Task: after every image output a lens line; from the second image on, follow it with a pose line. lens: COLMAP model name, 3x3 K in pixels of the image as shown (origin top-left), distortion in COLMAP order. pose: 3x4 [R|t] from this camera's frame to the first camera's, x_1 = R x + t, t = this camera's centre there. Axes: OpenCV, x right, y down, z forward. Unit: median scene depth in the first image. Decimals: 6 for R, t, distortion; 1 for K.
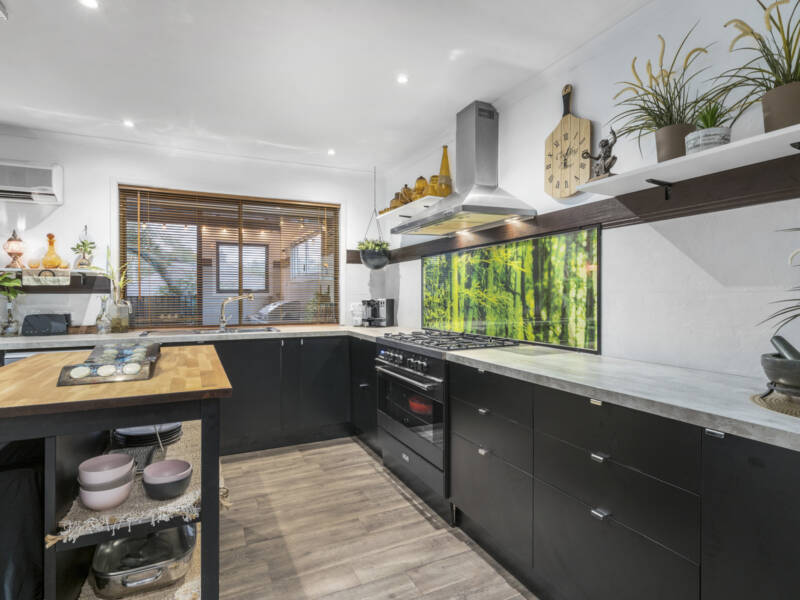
lens RADIAL K [[421.8, 0, 398.0], [0, 421.8, 292.9], [0, 0, 1]] dist [-0.003122, -0.000799]
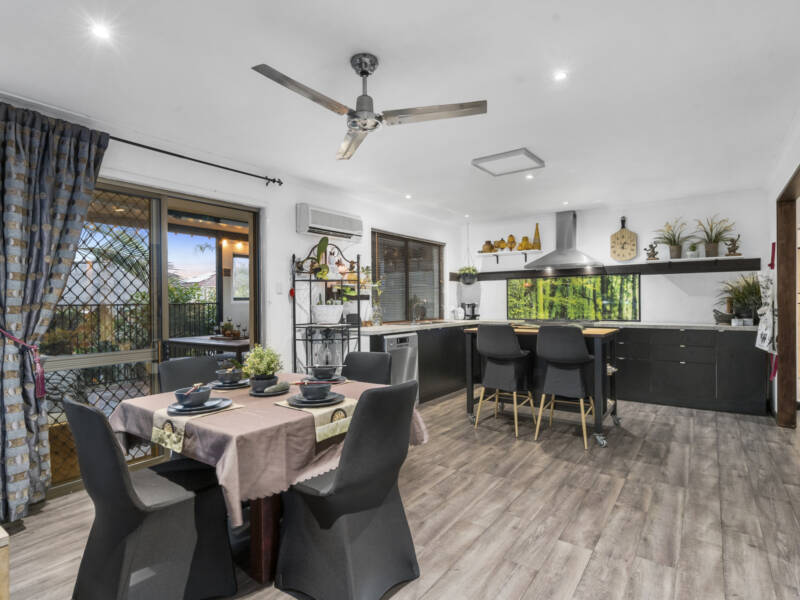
lens RADIAL K [[424.9, 0, 399.5], [0, 424.9, 303.5], [0, 0, 1]] dist [0.000738, 0.000046]
pose [[0.877796, -0.008453, 0.478959, -1.677208], [0.005473, 0.999956, 0.007618, 0.002543], [-0.479003, -0.004066, 0.877804, -0.502437]]
